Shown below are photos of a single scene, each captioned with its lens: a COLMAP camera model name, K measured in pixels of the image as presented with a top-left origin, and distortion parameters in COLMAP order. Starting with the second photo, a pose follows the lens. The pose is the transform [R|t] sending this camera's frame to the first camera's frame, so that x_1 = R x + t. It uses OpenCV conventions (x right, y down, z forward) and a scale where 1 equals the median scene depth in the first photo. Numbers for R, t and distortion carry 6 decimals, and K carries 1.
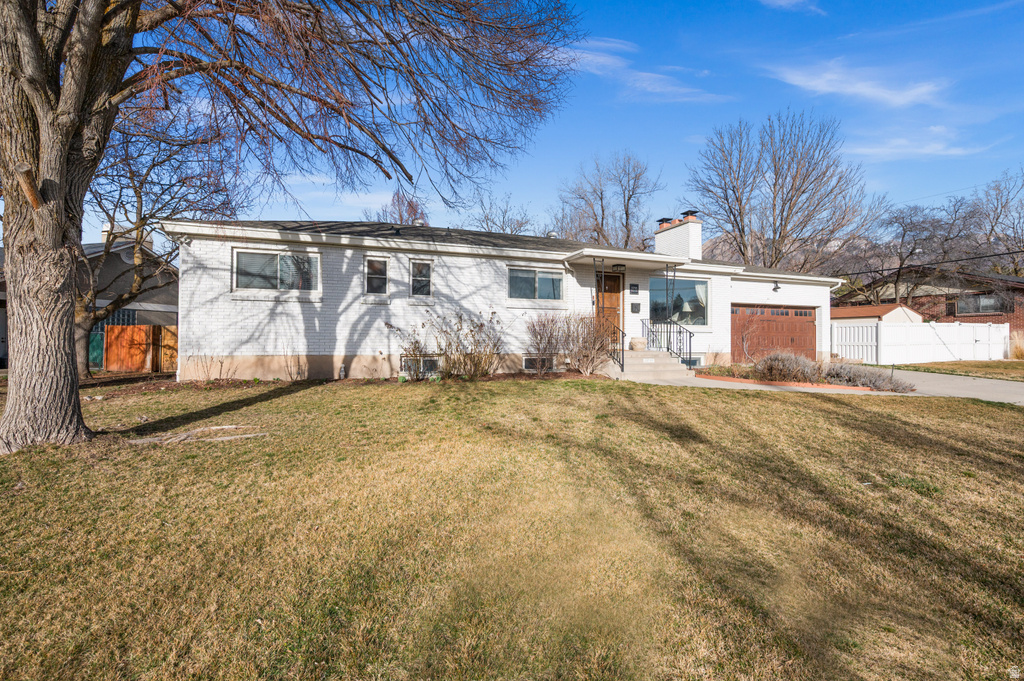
lens RADIAL K [[445.9, 0, 505.4], [0, 445.9, 337.4], [0, 0, 1]] dist [-0.003611, 0.001844]
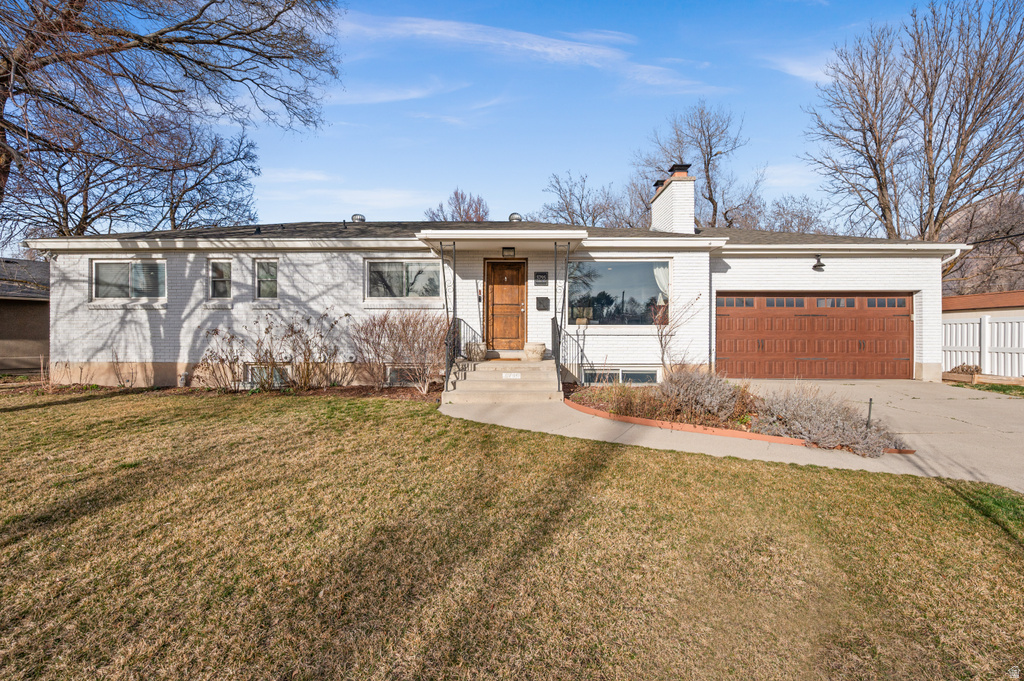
lens RADIAL K [[445.9, 0, 514.7], [0, 445.9, 343.4], [0, 0, 1]] dist [-0.003611, 0.001844]
pose [[0.932773, 0.001478, -0.360460, 0.625624], [0.004860, 0.999849, 0.016675, -0.014565], [0.360431, -0.017306, 0.932625, 0.337473]]
